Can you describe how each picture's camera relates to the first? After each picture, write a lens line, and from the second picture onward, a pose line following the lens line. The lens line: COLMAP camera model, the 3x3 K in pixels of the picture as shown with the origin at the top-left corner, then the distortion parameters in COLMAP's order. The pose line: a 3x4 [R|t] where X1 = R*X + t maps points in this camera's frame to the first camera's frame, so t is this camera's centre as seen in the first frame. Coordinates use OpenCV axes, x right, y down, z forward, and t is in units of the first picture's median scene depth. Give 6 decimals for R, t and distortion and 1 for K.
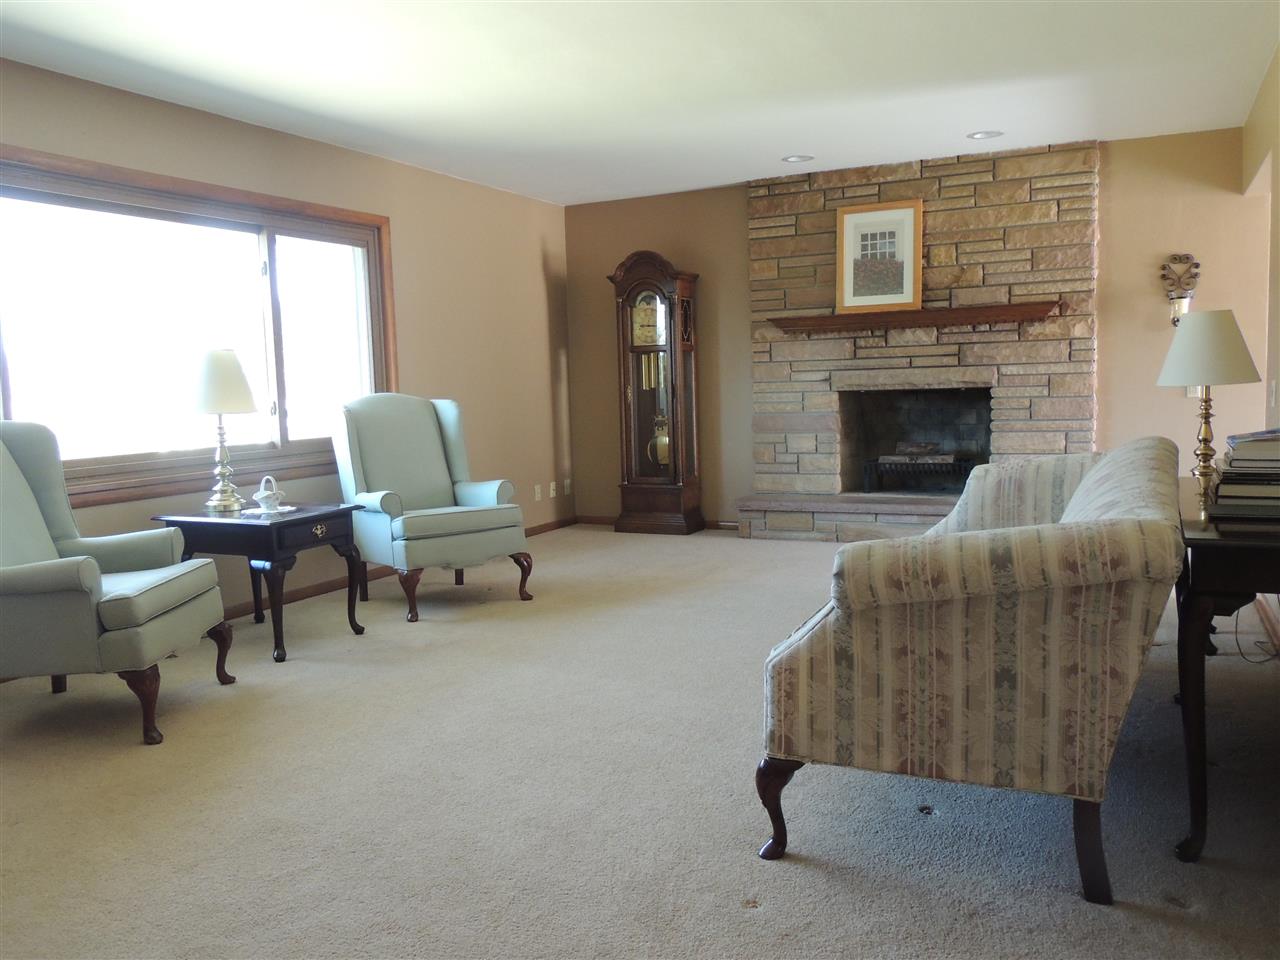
lens RADIAL K [[1035.7, 0, 640.0], [0, 1035.7, 480.0], [0, 0, 1]] dist [0.000943, -0.001302]
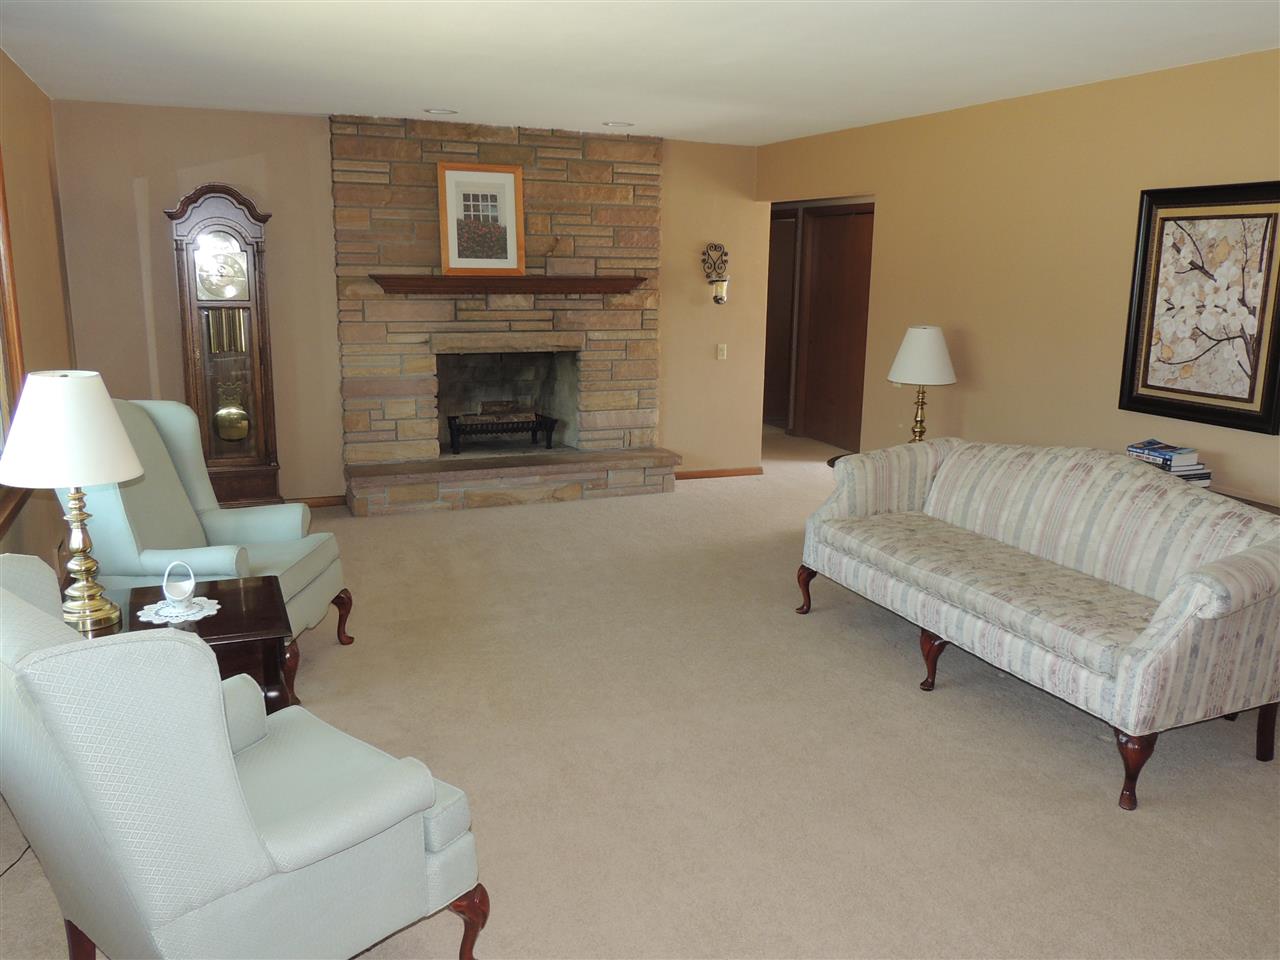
lens RADIAL K [[1035.7, 0, 640.0], [0, 1035.7, 480.0], [0, 0, 1]] dist [0.000943, -0.001302]
pose [[0.652820, -0.117858, 0.748288, -0.448042], [0.033880, 0.991377, 0.126589, -0.089195], [-0.756755, -0.057288, 0.651184, 0.226401]]
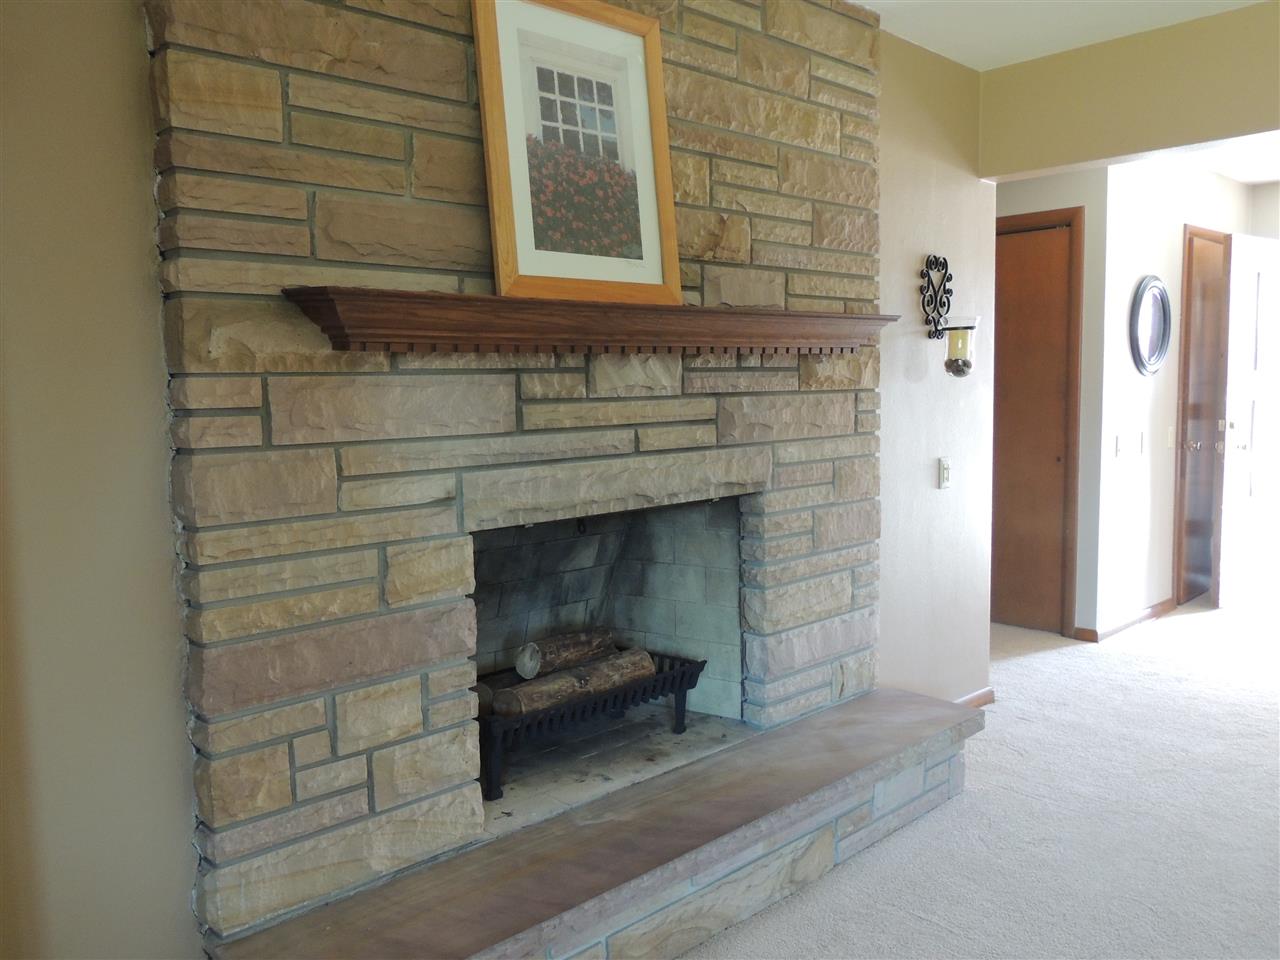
lens RADIAL K [[1035.7, 0, 640.0], [0, 1035.7, 480.0], [0, 0, 1]] dist [0.000943, -0.001302]
pose [[0.334197, -0.066147, 0.940179, -0.103851], [0.094617, 0.994850, 0.036361, -0.114371], [-0.937742, 0.076805, 0.338734, 0.880185]]
